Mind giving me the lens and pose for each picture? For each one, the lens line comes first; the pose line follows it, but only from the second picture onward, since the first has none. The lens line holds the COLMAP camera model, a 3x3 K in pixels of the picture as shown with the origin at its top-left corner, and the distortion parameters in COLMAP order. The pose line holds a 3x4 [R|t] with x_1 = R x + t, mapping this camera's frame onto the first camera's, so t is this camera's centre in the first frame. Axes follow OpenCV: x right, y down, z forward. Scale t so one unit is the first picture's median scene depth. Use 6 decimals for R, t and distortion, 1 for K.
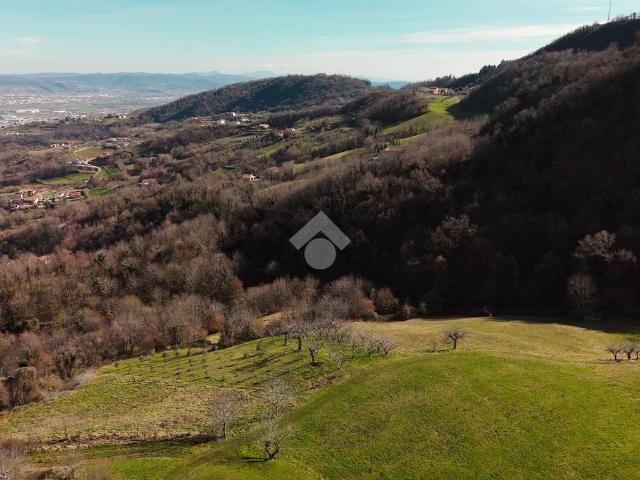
lens RADIAL K [[606.6, 0, 319.8], [0, 606.6, 239.4], [0, 0, 1]] dist [0.023647, 0.000000]
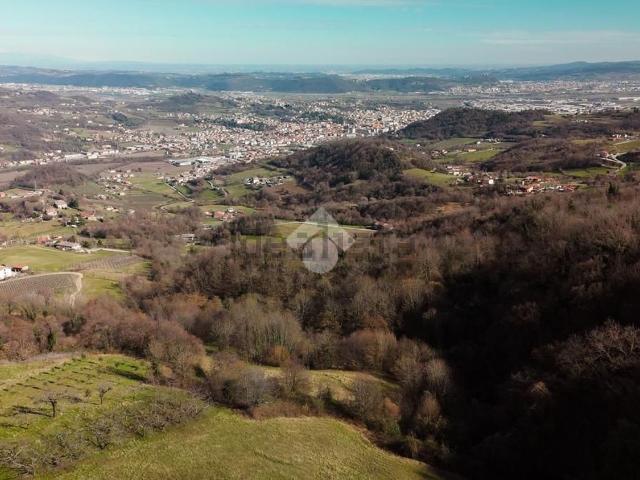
lens RADIAL K [[606.6, 0, 319.8], [0, 606.6, 239.8], [0, 0, 1]] dist [0.023647, 0.000000]
pose [[0.596967, 0.210504, -0.774157, 0.090384], [-0.194283, 0.974172, 0.115076, -0.023412], [0.778386, 0.081709, 0.622446, 0.090698]]
